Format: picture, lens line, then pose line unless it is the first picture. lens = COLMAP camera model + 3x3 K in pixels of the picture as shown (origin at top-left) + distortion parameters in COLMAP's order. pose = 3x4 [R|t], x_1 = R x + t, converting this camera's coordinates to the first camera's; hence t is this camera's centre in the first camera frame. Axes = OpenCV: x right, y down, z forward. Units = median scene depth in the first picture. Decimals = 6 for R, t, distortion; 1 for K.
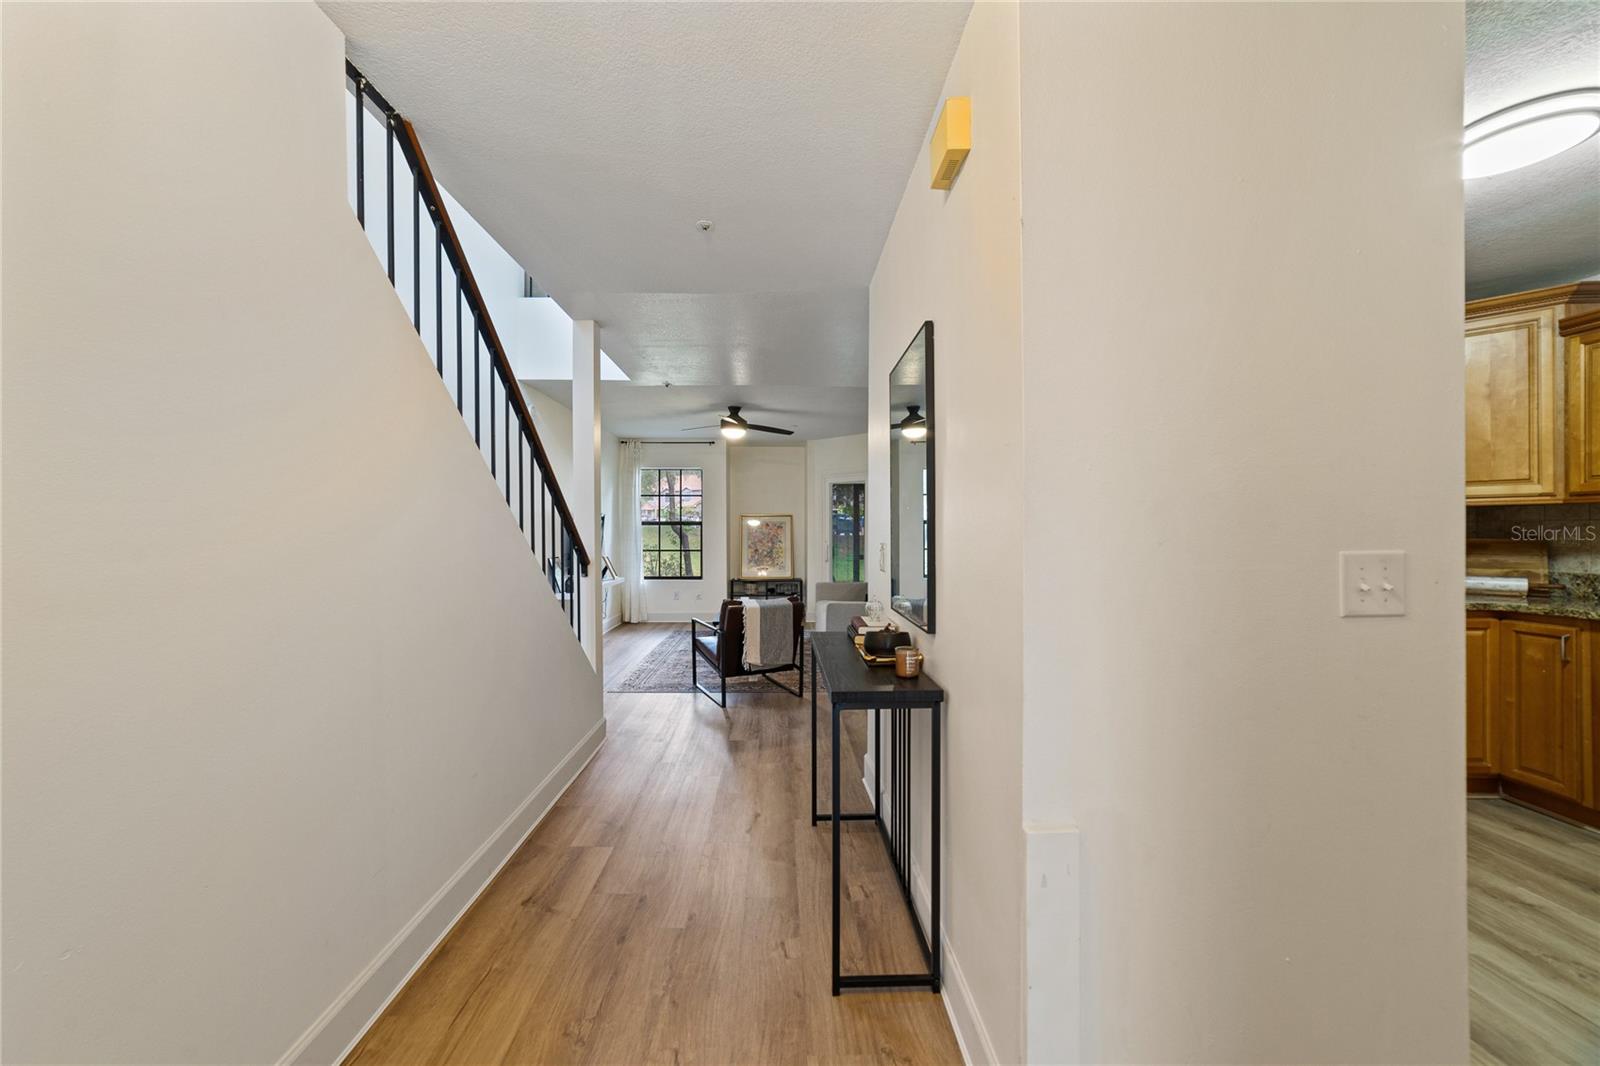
lens RADIAL K [[626.8, 0, 783.5], [0, 626.8, 522.9], [0, 0, 1]] dist [-0.003151, 0.000193]
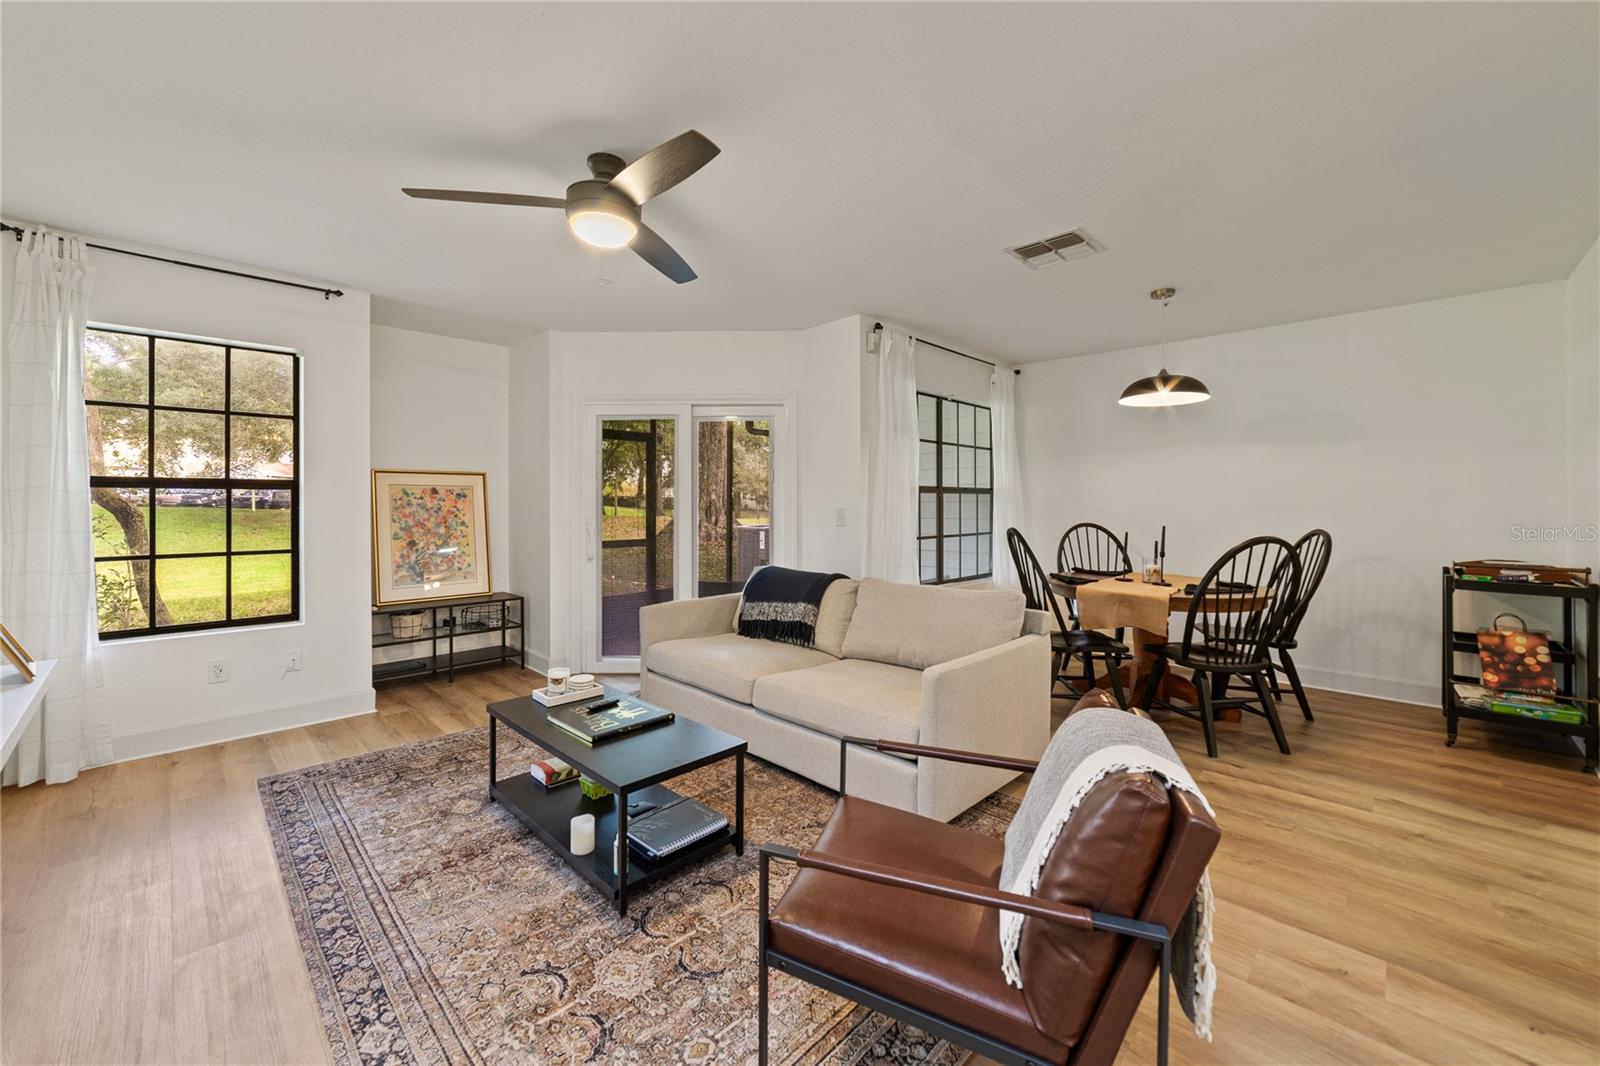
lens RADIAL K [[637.7, 0, 781.6], [0, 637.7, 500.3], [0, 0, 1]] dist [-0.001620, 0.000060]
pose [[0.719009, -0.002101, 0.694997, -0.196699], [-0.007554, 0.999913, 0.010838, 0.004508], [-0.694959, -0.013043, 0.718931, 0.487467]]
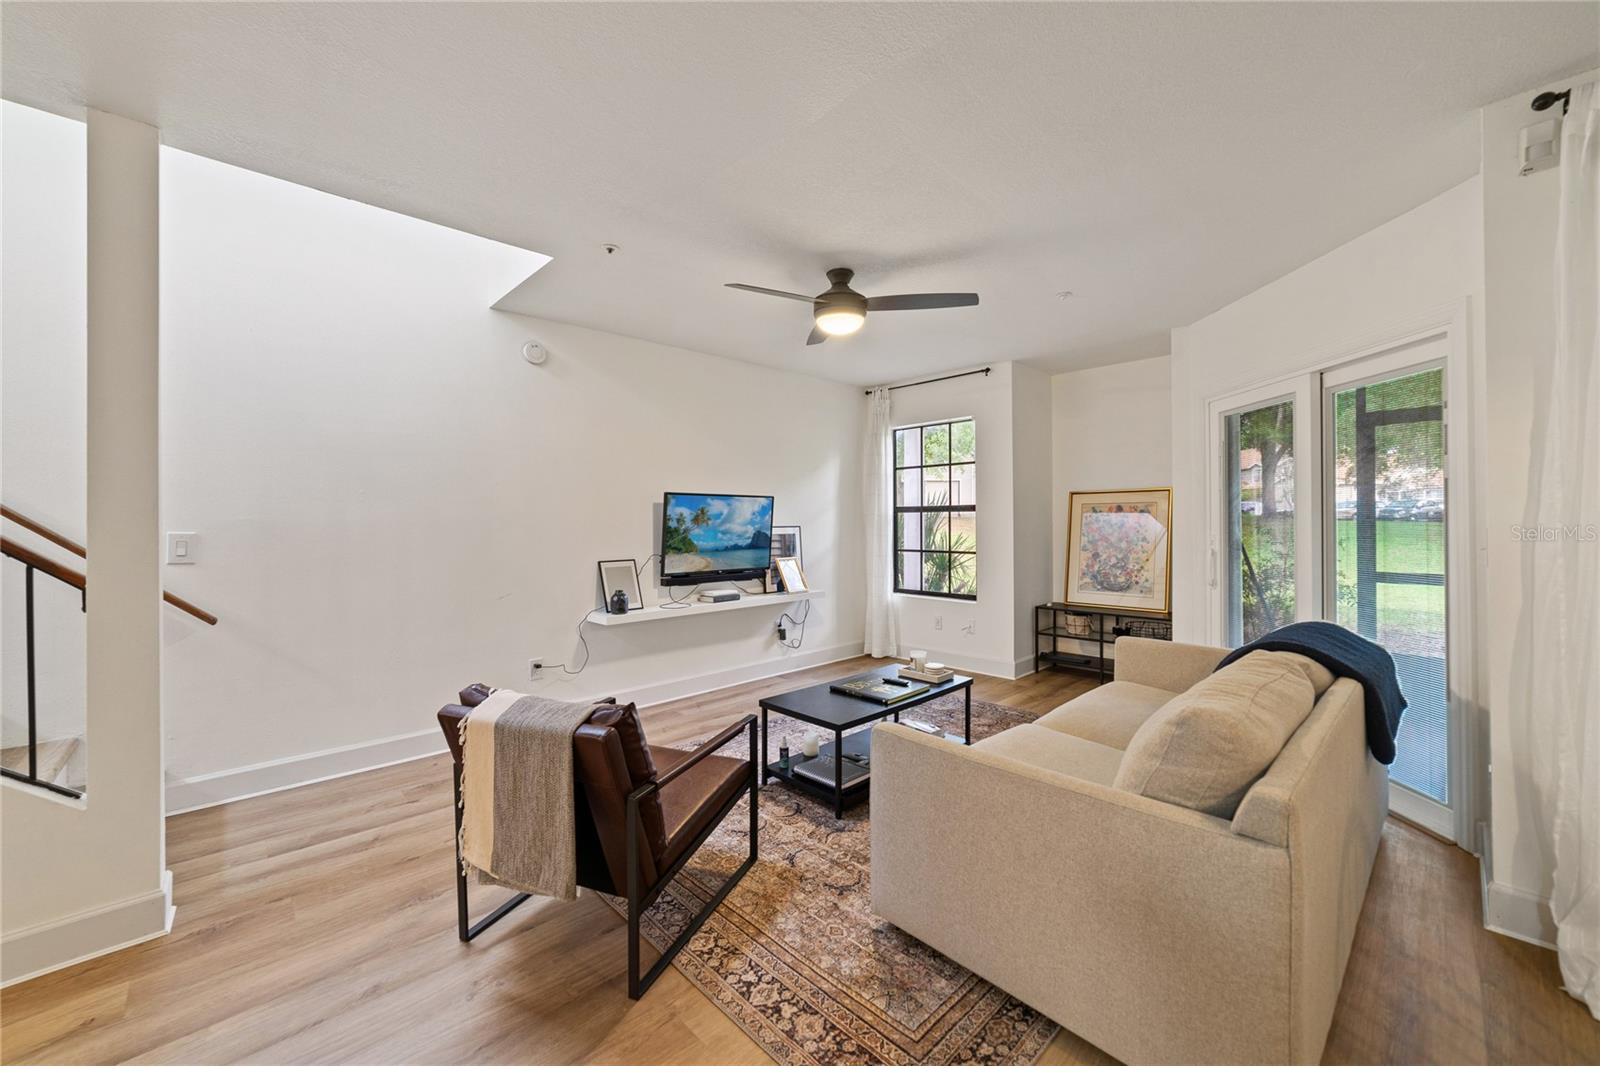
lens RADIAL K [[626.8, 0, 783.5], [0, 626.8, 522.9], [0, 0, 1]] dist [-0.003151, 0.000193]
pose [[0.675024, -0.008053, -0.737752, 0.189893], [0.022461, 0.999701, 0.009638, 0.005567], [0.737454, -0.023076, 0.675003, 0.462448]]
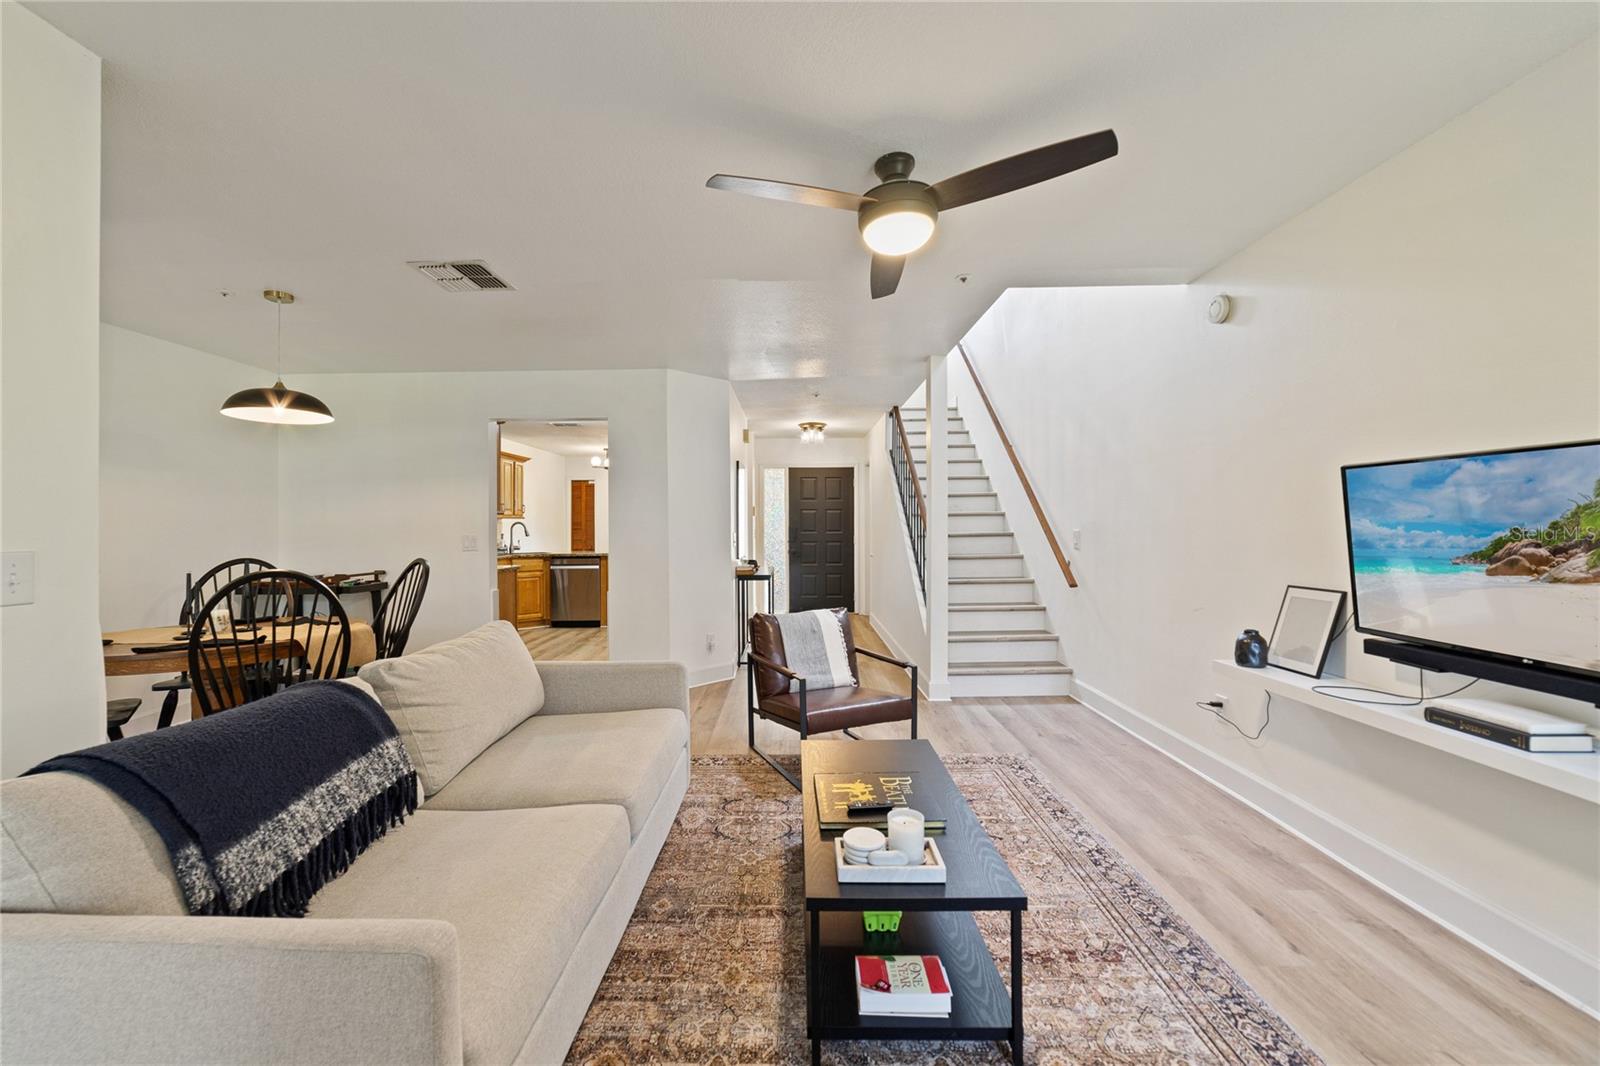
lens RADIAL K [[626.8, 0, 783.5], [0, 626.8, 522.9], [0, 0, 1]] dist [-0.003151, 0.000193]
pose [[-0.999679, 0.003867, 0.025020, -0.020828], [0.003339, 0.999772, -0.021113, 0.011901], [-0.025096, -0.021023, -0.999464, 0.989304]]
